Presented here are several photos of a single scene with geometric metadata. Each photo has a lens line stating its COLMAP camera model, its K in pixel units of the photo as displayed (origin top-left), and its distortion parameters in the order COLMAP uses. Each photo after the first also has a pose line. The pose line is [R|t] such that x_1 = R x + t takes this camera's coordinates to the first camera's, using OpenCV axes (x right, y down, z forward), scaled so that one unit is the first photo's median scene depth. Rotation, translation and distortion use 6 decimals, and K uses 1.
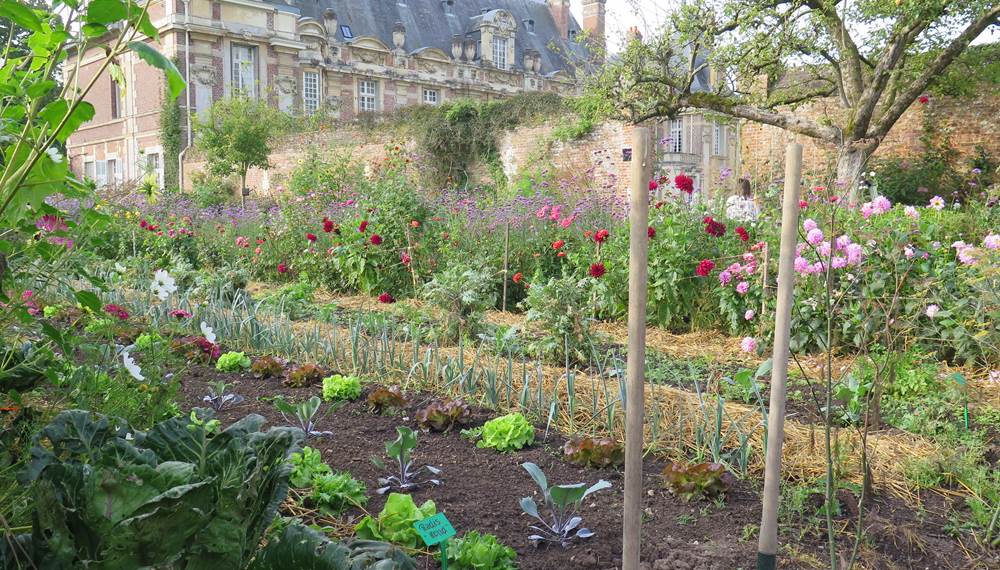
lens RADIAL K [[844.9, 0, 499.8], [0, 844.9, 281.7], [0, 0, 1]] dist [-0.005794, -0.003761]
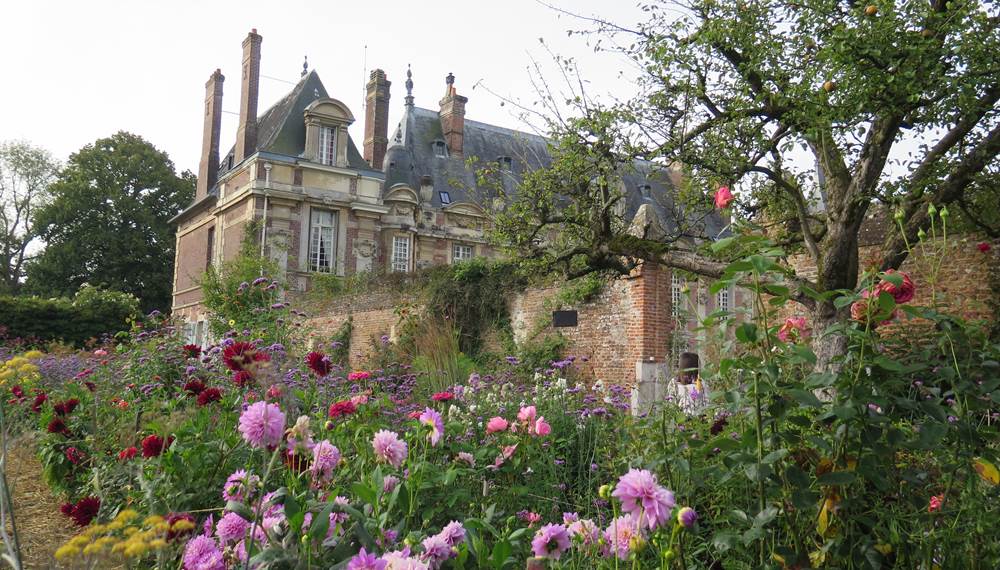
lens RADIAL K [[844.9, 0, 498.8], [0, 844.9, 287.8], [0, 0, 1]] dist [-0.005794, -0.003761]
pose [[0.980830, 0.005940, -0.194774, 0.092203], [-0.042844, 0.981651, -0.185812, -0.012472], [0.190096, 0.190595, 0.963087, 0.093226]]
